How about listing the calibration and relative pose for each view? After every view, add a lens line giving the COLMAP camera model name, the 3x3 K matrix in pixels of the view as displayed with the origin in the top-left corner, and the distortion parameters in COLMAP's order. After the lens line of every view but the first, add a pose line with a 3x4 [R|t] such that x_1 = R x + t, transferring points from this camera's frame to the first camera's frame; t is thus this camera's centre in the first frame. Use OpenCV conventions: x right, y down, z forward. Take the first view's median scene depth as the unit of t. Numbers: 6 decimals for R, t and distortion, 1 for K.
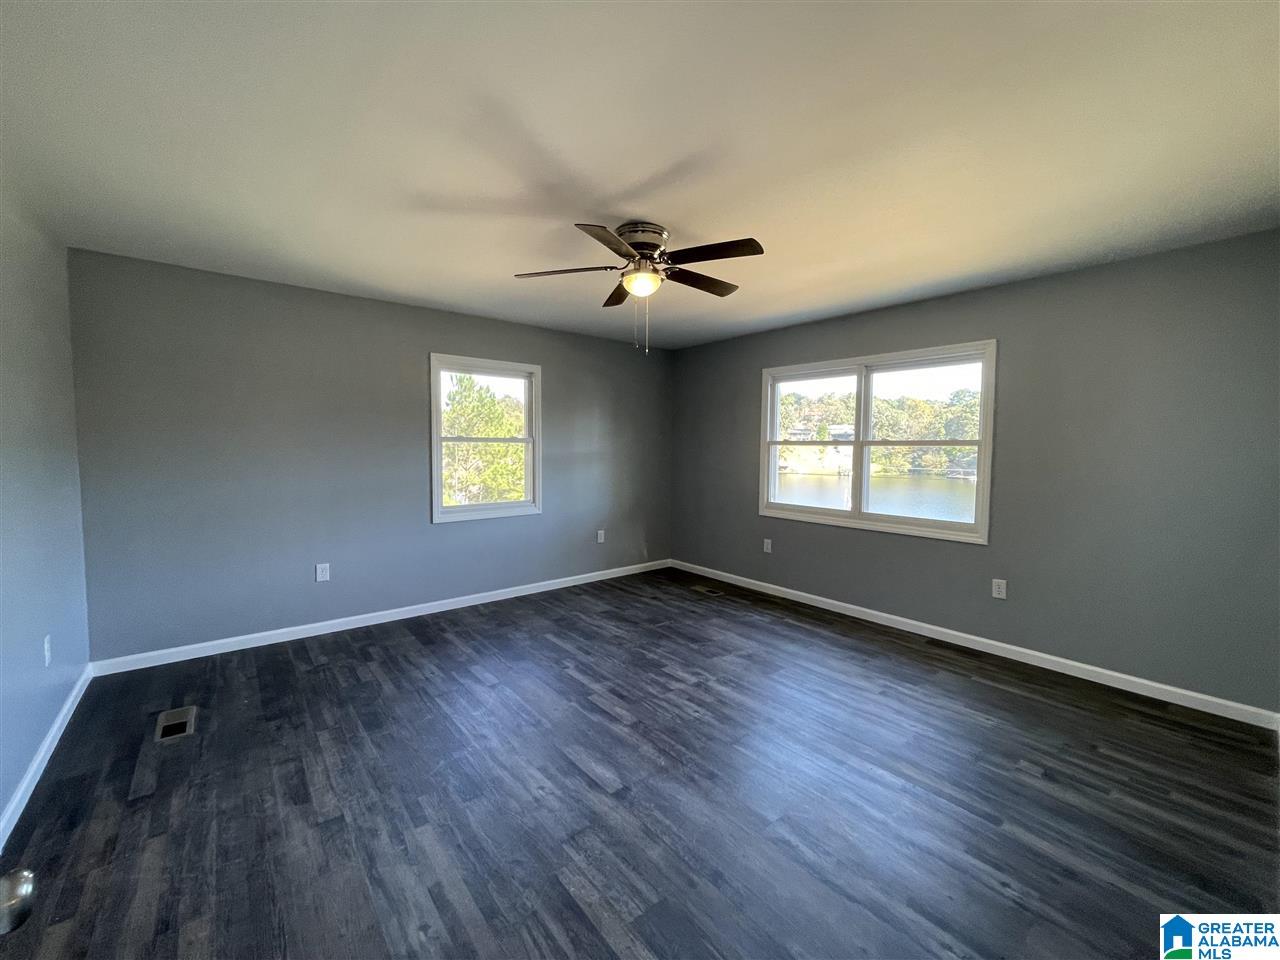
lens RADIAL K [[517.6, 0, 639.2], [0, 517.6, 475.3], [0, 0, 1]] dist [-0.003944, 0.001397]
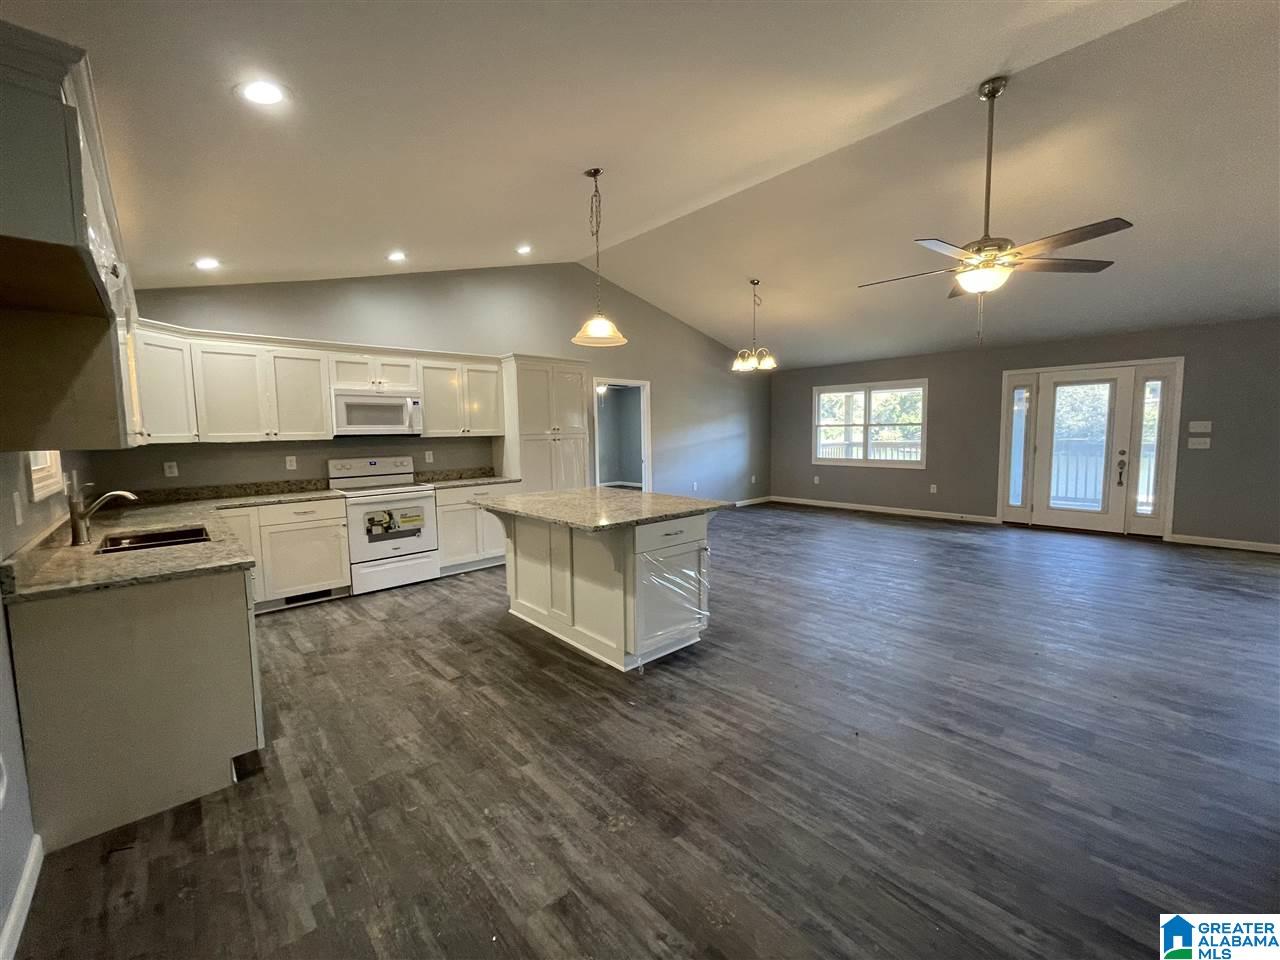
lens RADIAL K [[517.6, 0, 636.9], [0, 517.6, 474.3], [0, 0, 1]] dist [-0.003944, 0.001397]
pose [[0.998772, -0.019599, 0.045491, -0.726357], [0.018412, 0.999483, 0.026364, 0.076858], [-0.045984, -0.025494, 0.998617, -1.263280]]
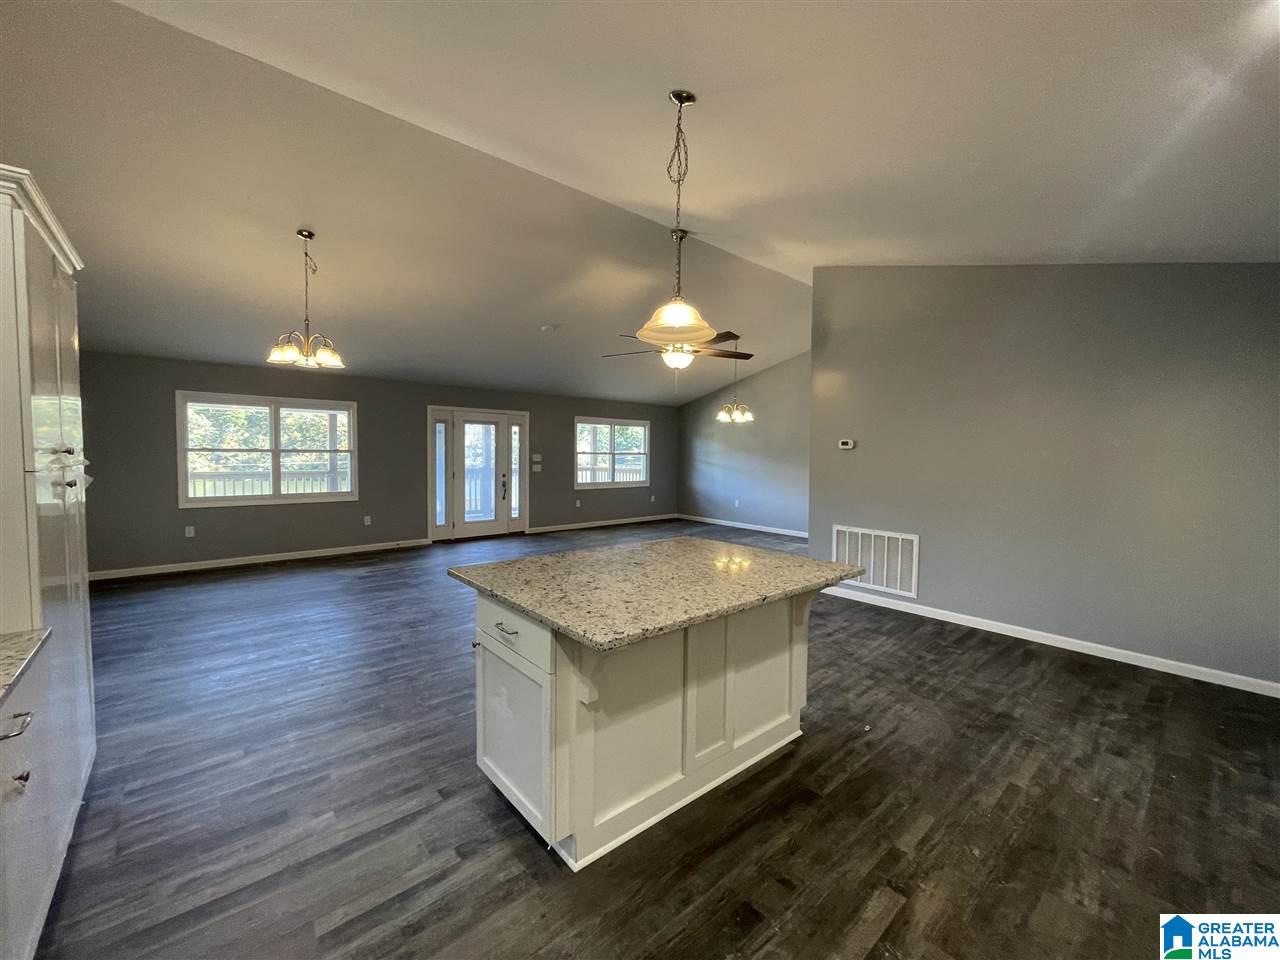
lens RADIAL K [[517.6, 0, 646.6], [0, 517.6, 472.5], [0, 0, 1]] dist [-0.003944, 0.001397]
pose [[-0.028752, -0.038434, 0.998847, -1.503507], [0.048635, 0.998023, 0.039803, -0.004564], [-0.998403, 0.049723, -0.026826, -0.114931]]
